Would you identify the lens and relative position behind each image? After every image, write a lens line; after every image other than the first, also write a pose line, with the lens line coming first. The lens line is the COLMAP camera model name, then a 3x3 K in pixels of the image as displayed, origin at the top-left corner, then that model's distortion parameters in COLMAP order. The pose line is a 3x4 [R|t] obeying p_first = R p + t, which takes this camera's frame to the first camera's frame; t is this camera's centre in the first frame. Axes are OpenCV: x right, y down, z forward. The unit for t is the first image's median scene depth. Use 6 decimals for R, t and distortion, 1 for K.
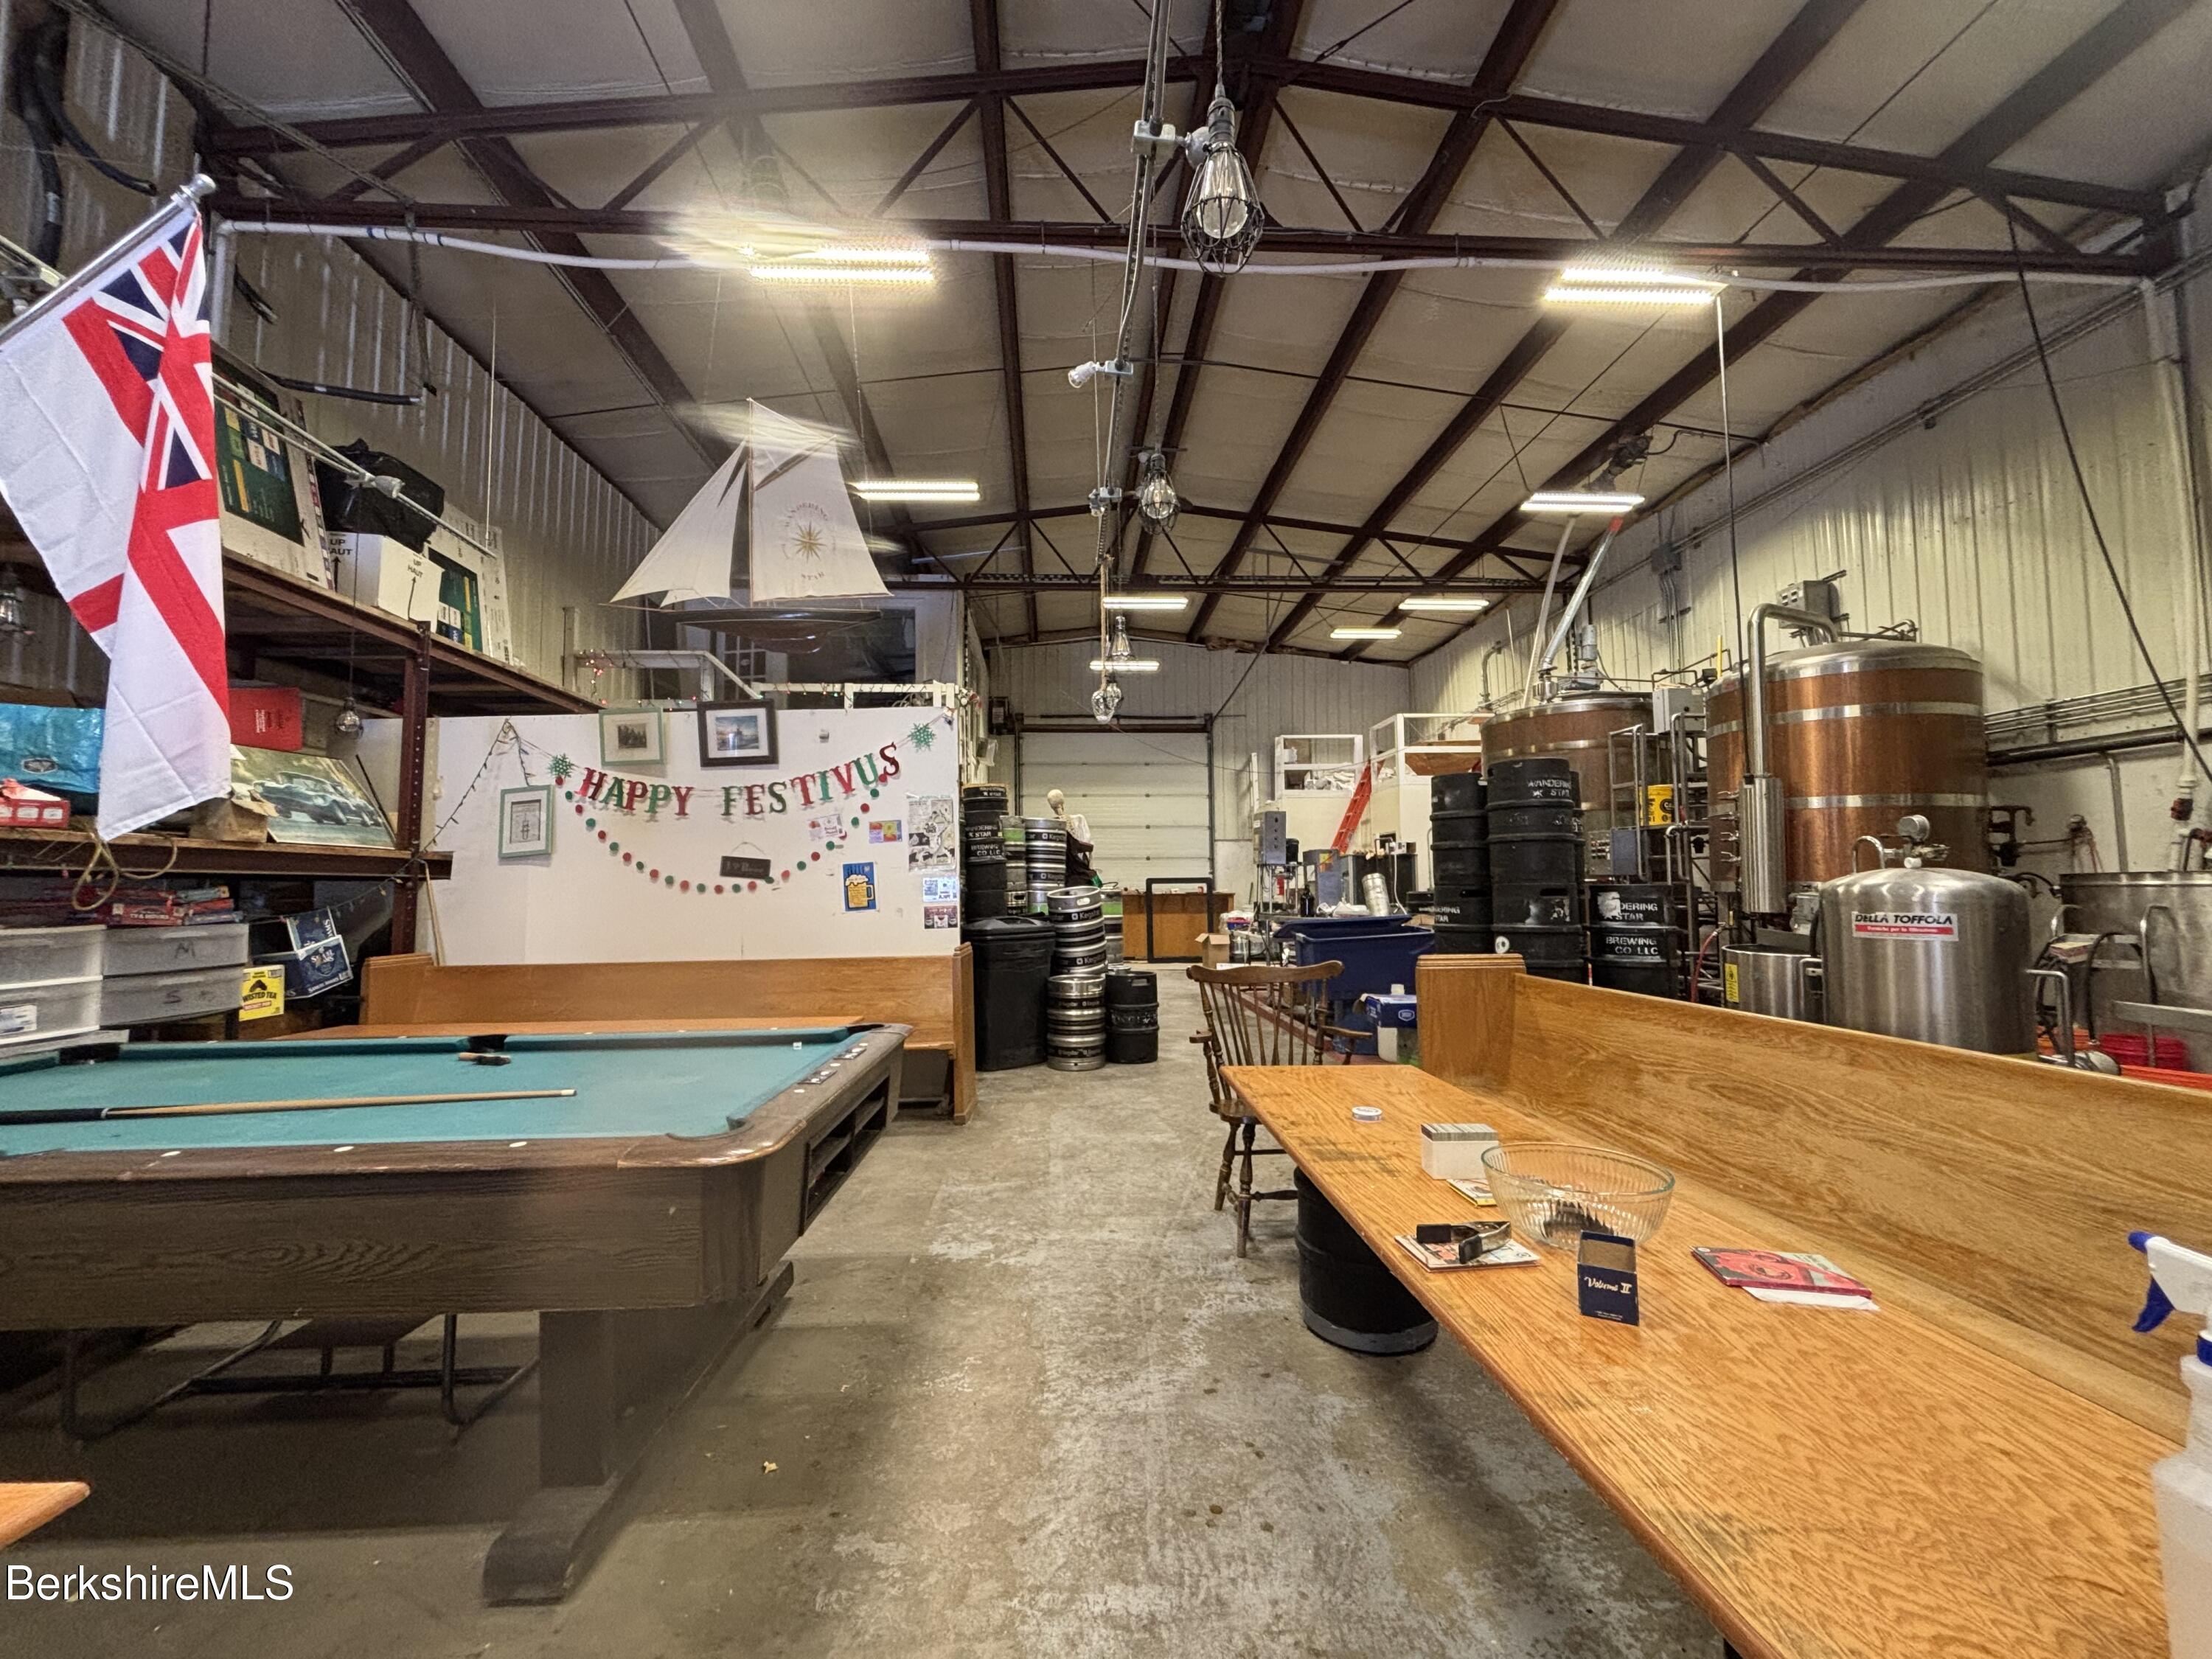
lens RADIAL K [[865.0, 0, 1106.0], [0, 865.0, 829.5], [0, 0, 1]] dist [0.001515, 0.000001]
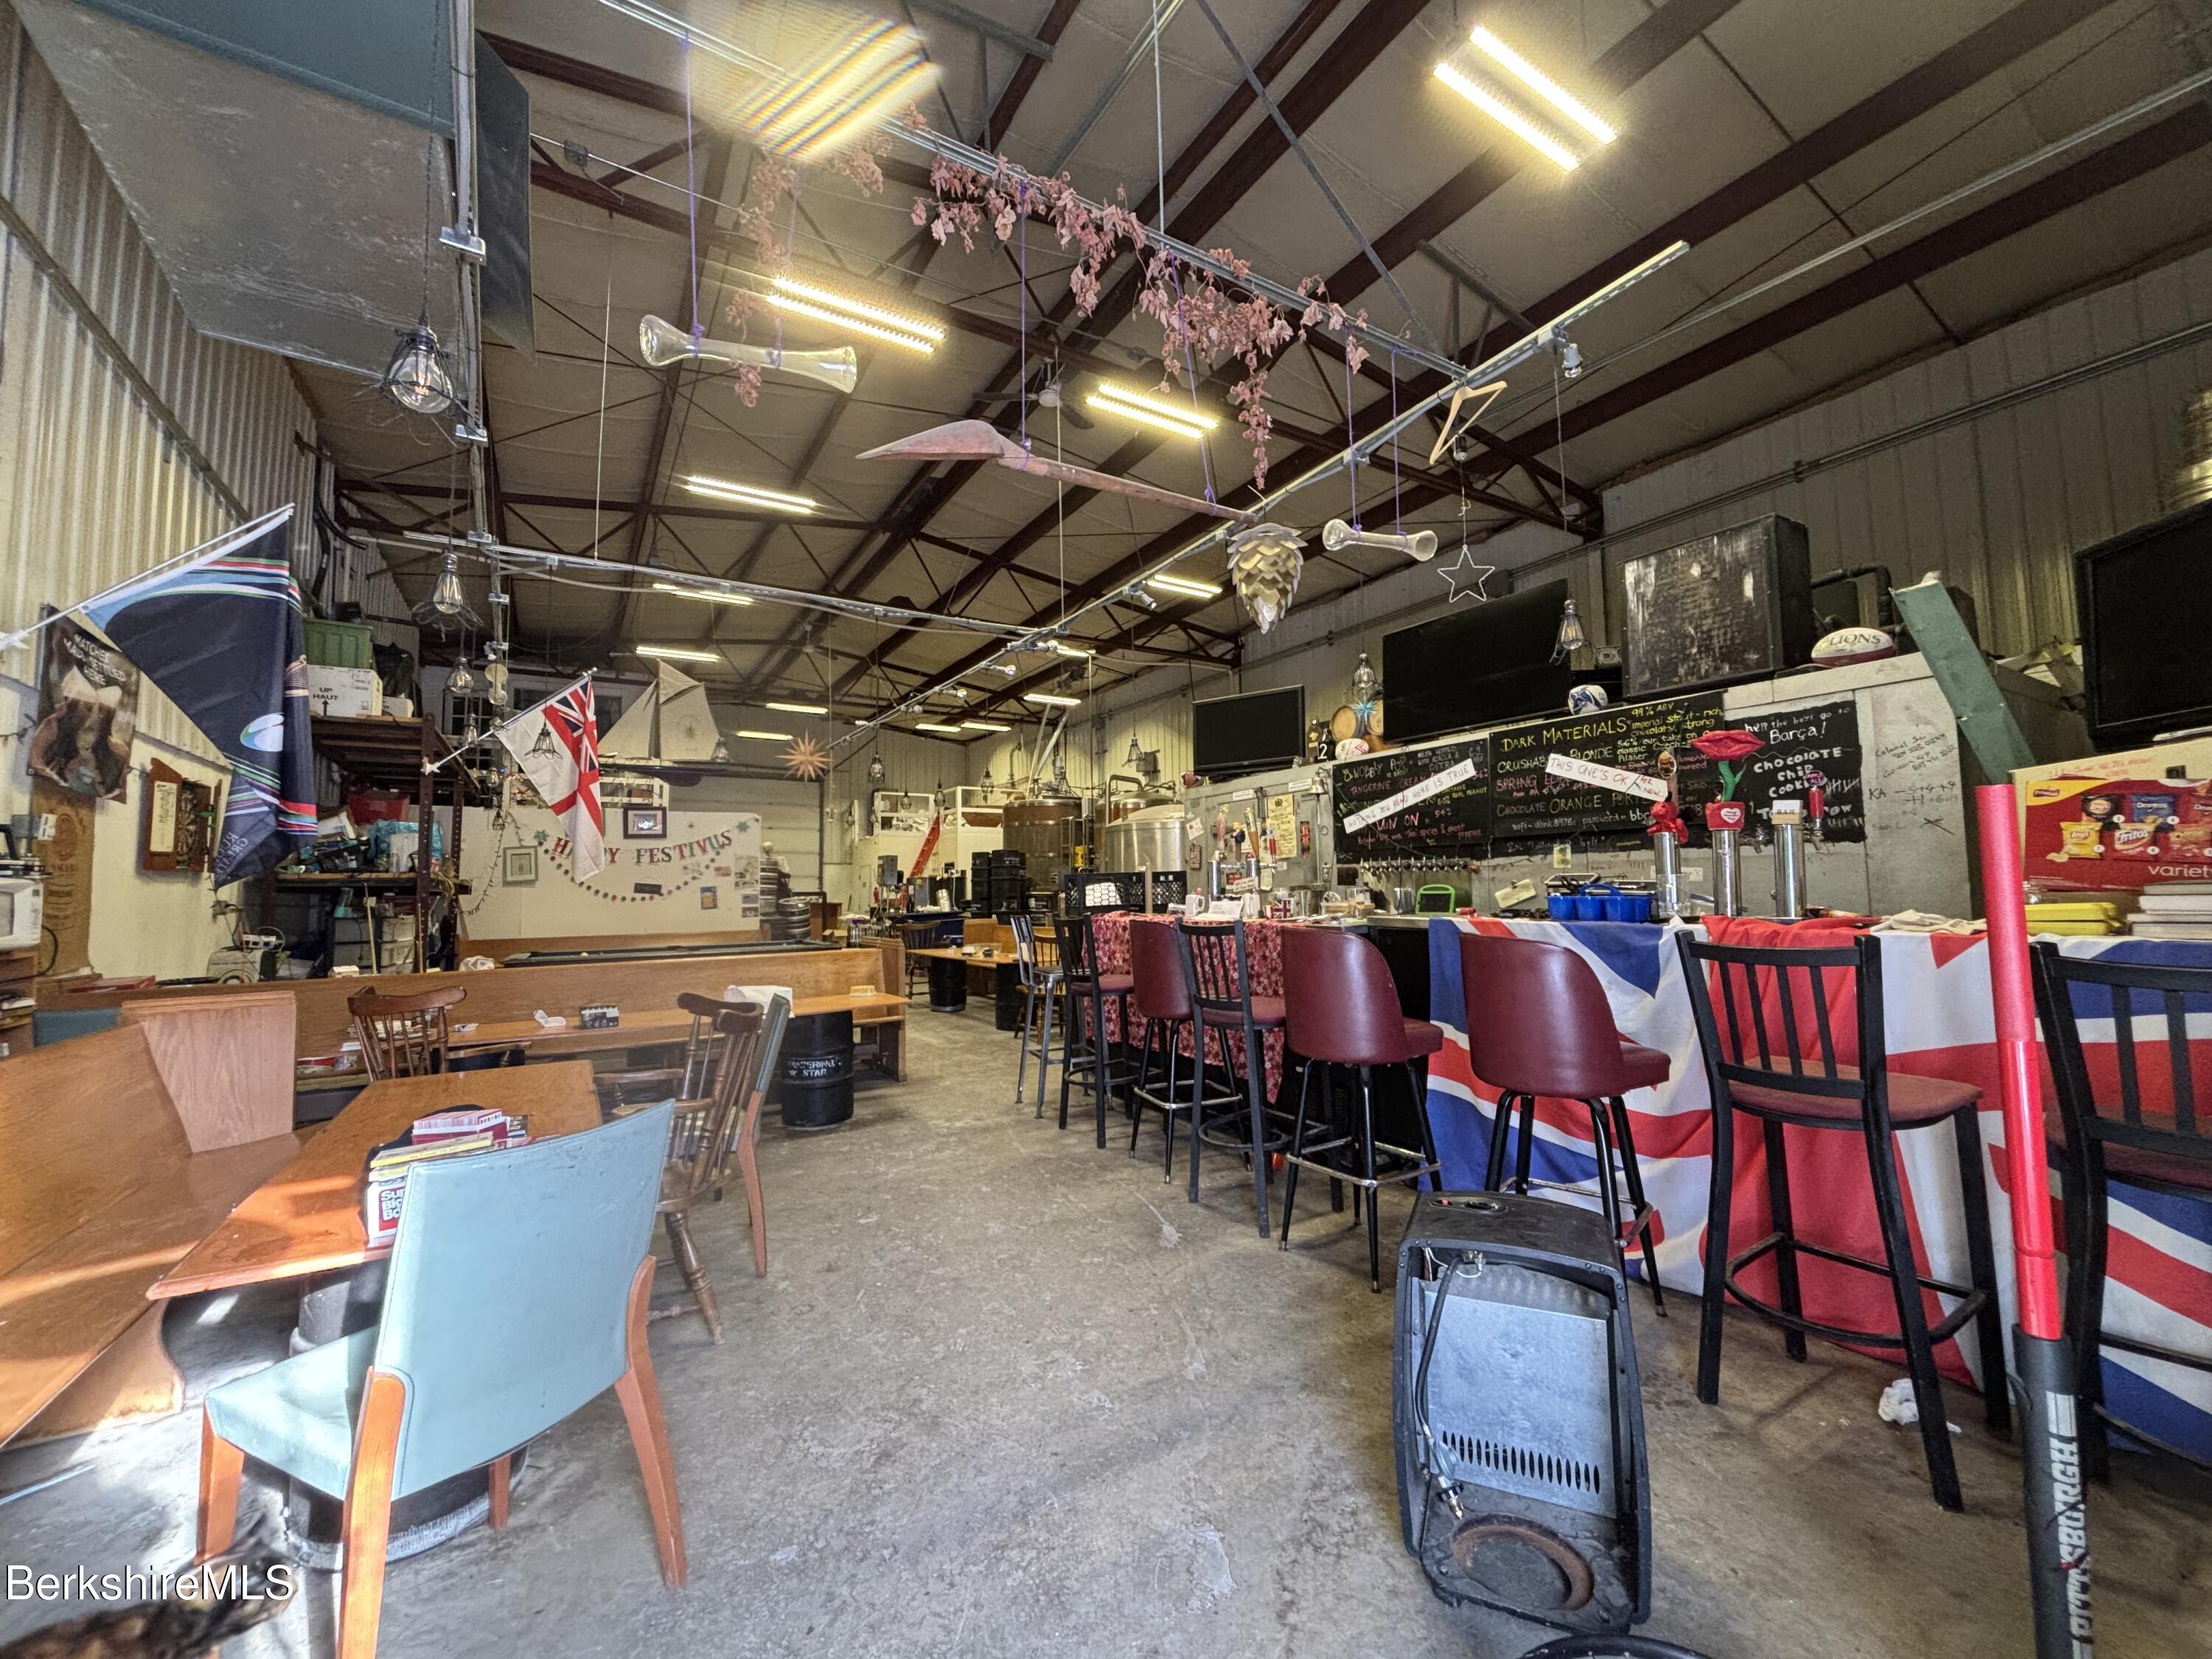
lens RADIAL K [[883.4, 0, 1108.3], [0, 883.4, 825.8], [0, 0, 1]] dist [0.000071, -0.000017]
pose [[0.878632, 0.034536, 0.476248, -0.393723], [-0.026353, 0.999368, -0.023852, -0.070662], [-0.476771, 0.008406, 0.878987, -1.149210]]
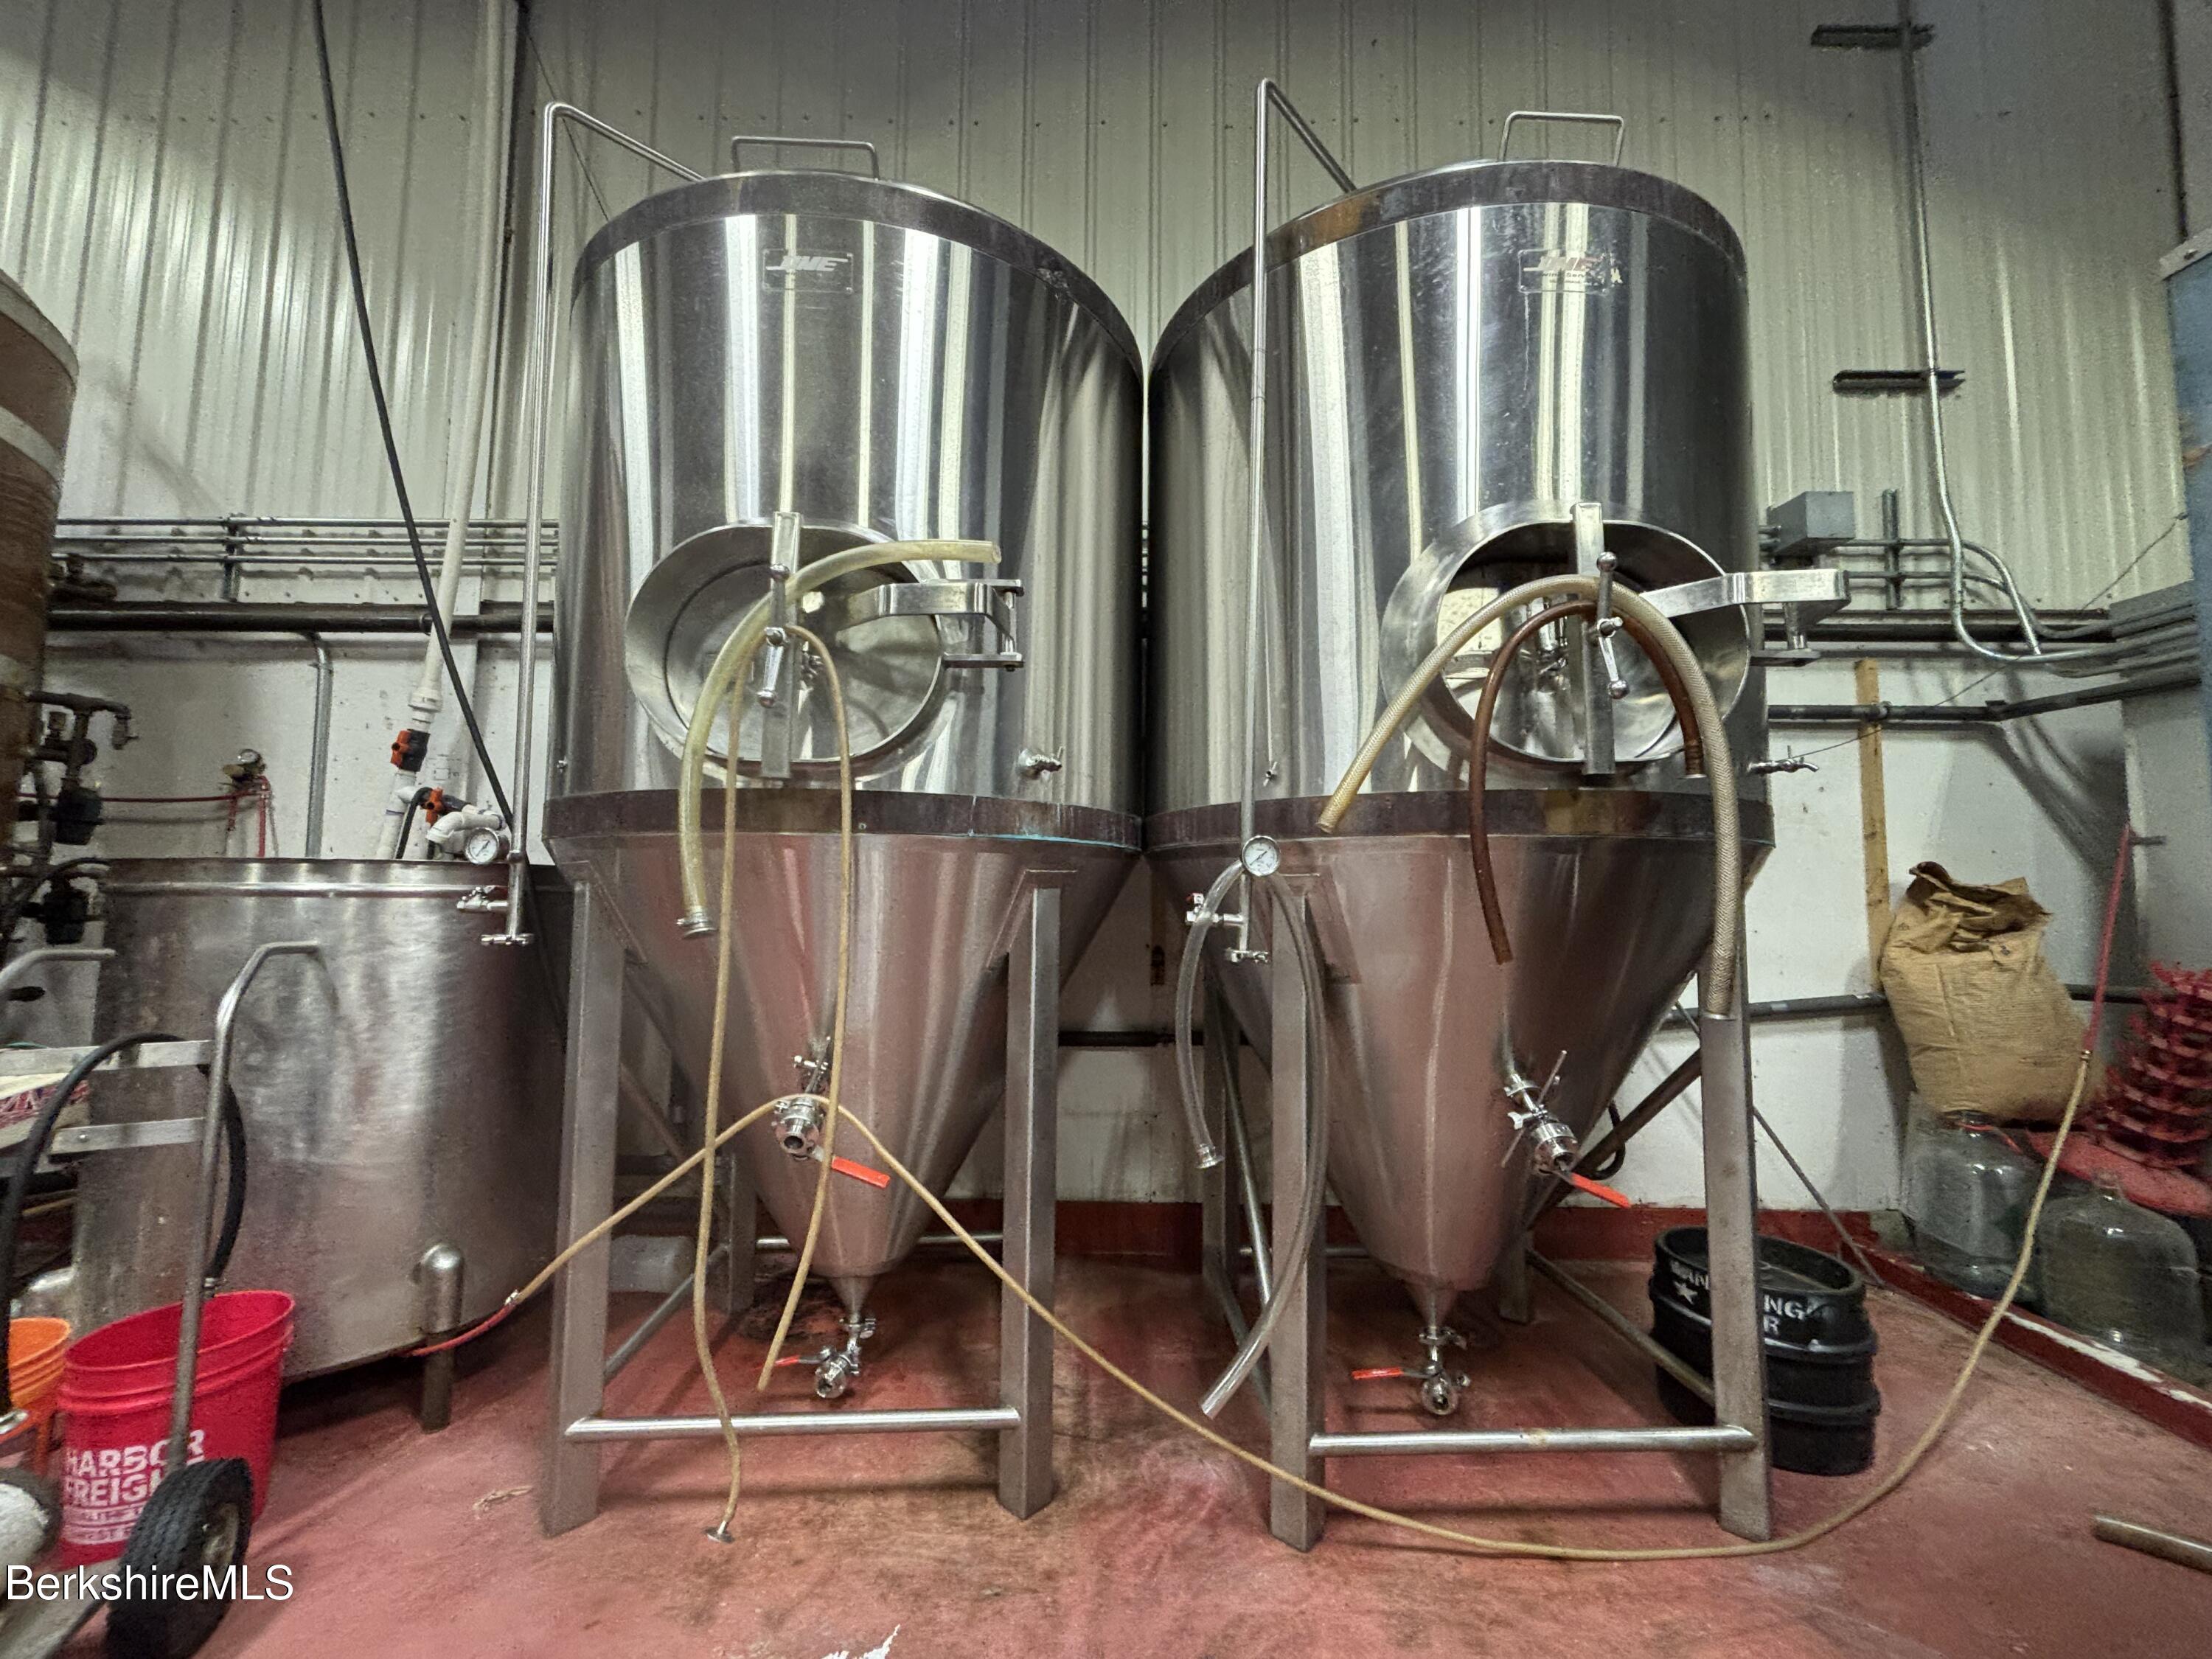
lens RADIAL K [[885.1, 0, 1141.8], [0, 885.1, 829.6], [0, 0, 1]] dist [-0.000600, -0.000012]
pose [[0.020747, 0.081606, 0.996449, 0.615962], [-0.077273, 0.993813, -0.079781, 0.029722], [-0.996794, -0.075344, 0.026925, 0.460891]]
